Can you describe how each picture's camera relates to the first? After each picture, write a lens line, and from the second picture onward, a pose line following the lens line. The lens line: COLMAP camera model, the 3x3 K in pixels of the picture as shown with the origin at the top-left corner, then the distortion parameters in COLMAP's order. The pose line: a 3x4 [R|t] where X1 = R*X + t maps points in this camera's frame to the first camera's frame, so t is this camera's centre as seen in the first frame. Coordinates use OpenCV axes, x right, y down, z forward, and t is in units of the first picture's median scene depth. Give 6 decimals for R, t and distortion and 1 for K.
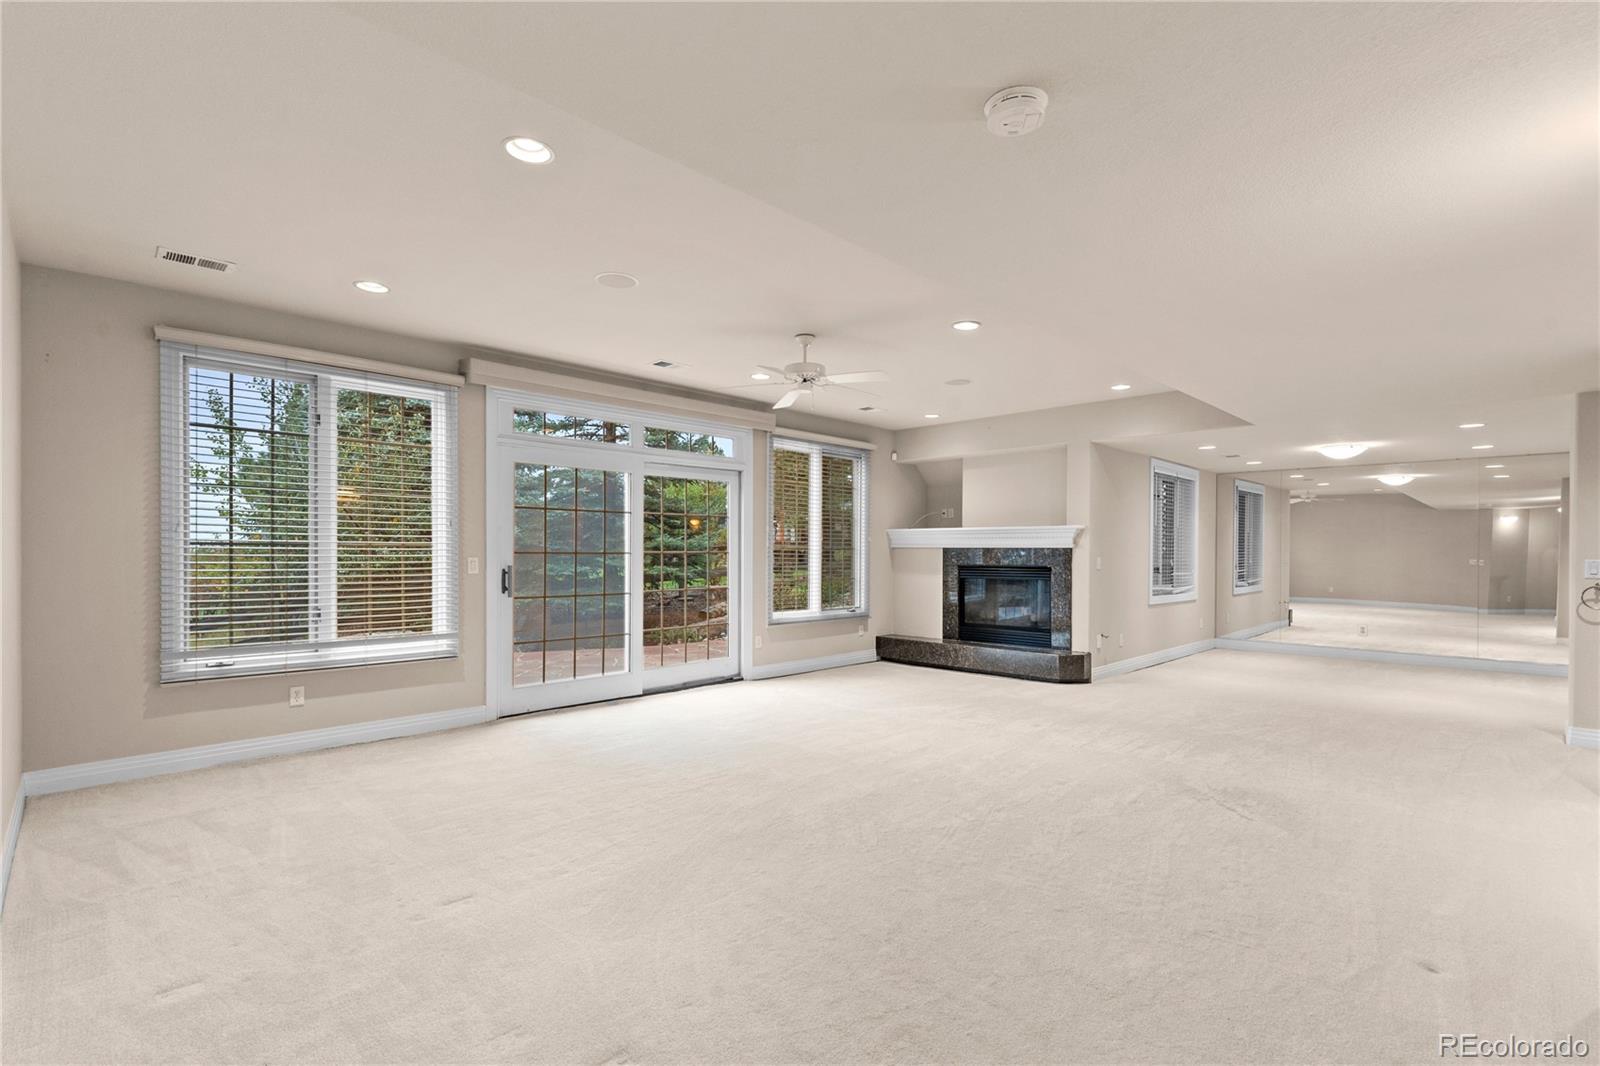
lens RADIAL K [[731.1, 0, 801.9], [0, 731.1, 552.7], [0, 0, 1]] dist [0.004301, -0.000524]
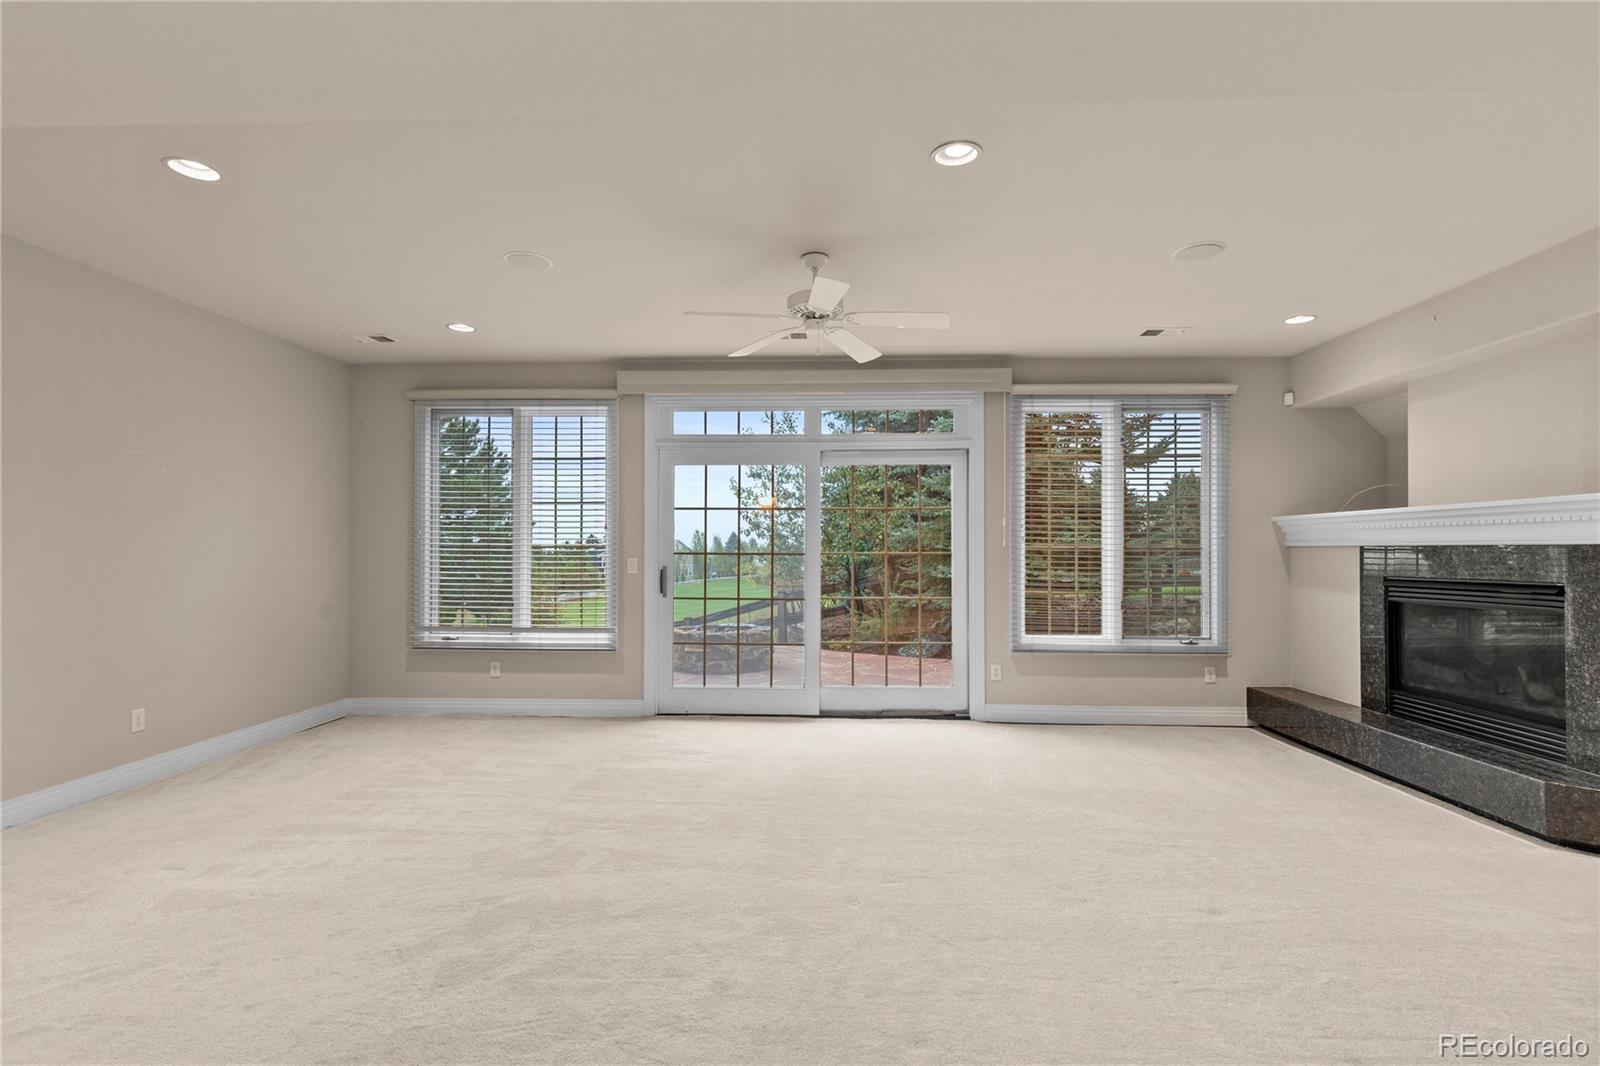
lens RADIAL K [[728.2, 0, 799.8], [0, 728.2, 539.0], [0, 0, 1]] dist [0.009447, -0.003781]
pose [[0.678187, -0.014695, -0.734743, 0.353631], [-0.001373, 0.999773, -0.021263, 0.000673], [0.734888, 0.015429, 0.678013, 0.334361]]
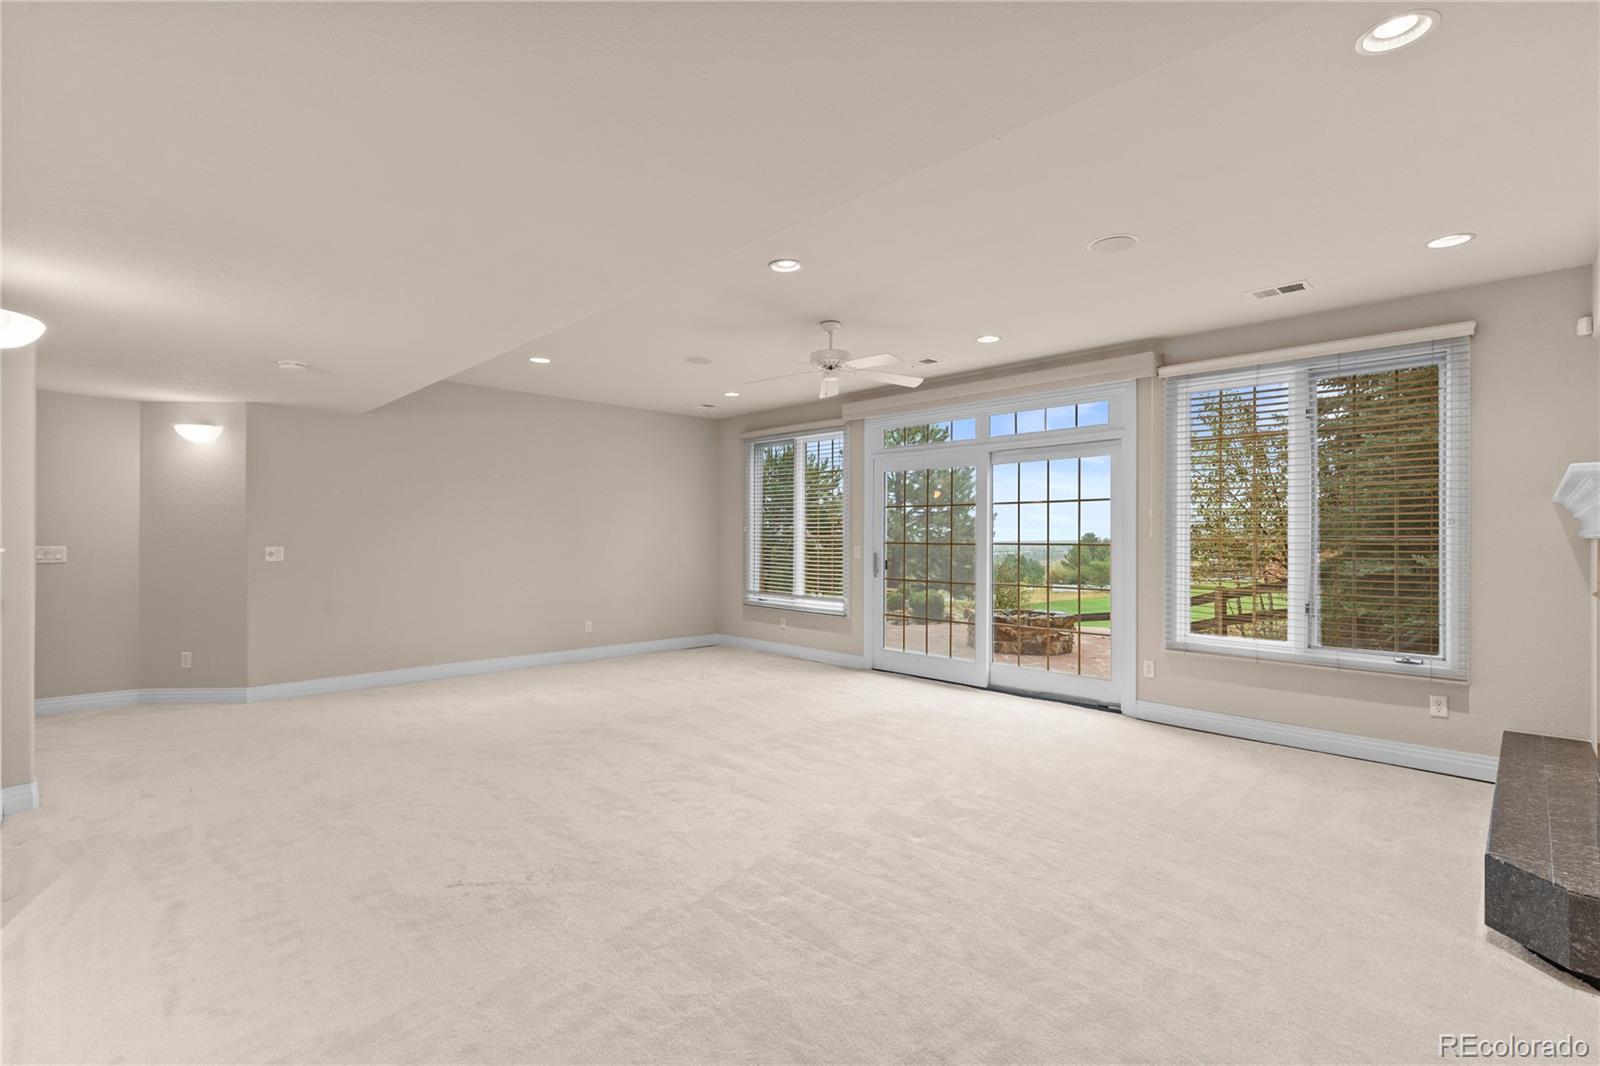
lens RADIAL K [[718.1, 0, 800.0], [0, 718.1, 533.0], [0, 0, 1]] dist [0.002896, 0.000197]
pose [[0.001138, -0.012081, -0.999926, 0.647530], [-0.010040, 0.999876, -0.012092, -0.000703], [0.999949, 0.010053, 0.001016, 0.643052]]
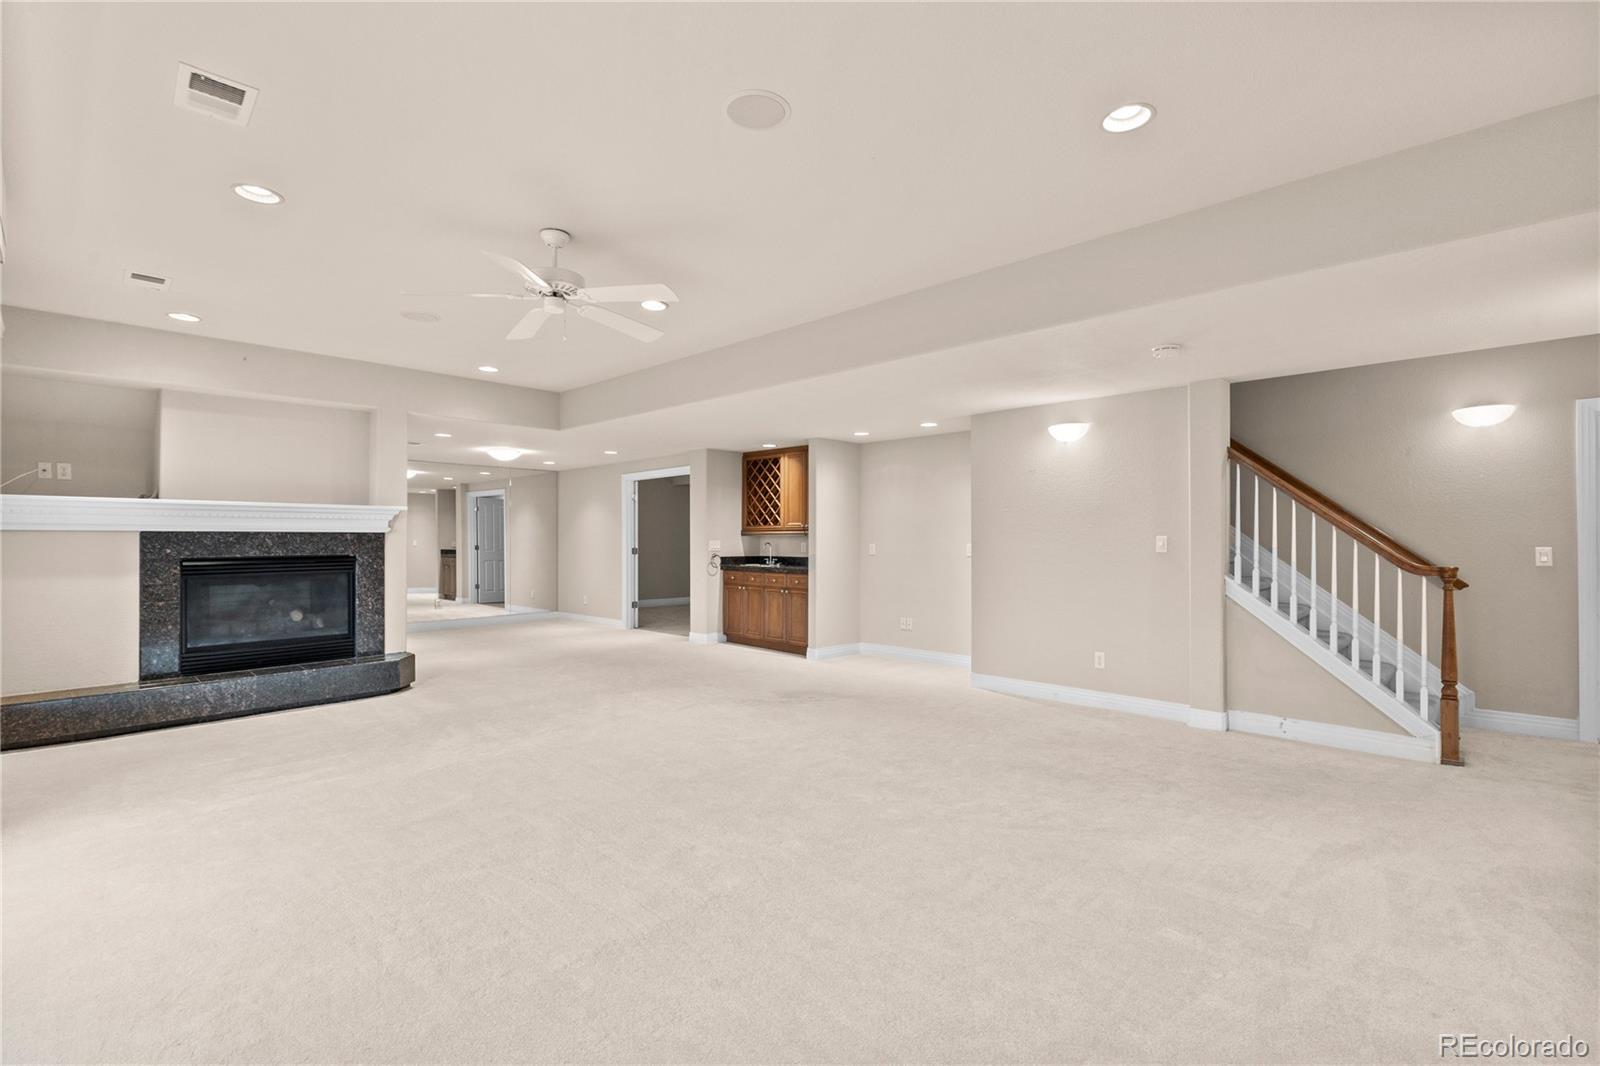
lens RADIAL K [[718.1, 0, 800.0], [0, 718.1, 533.0], [0, 0, 1]] dist [0.002896, 0.000197]
pose [[-0.012170, 0.005779, 0.999909, -0.463525], [0.009172, 0.999942, -0.005668, 0.003162], [-0.999884, 0.009103, -0.012222, 0.515911]]
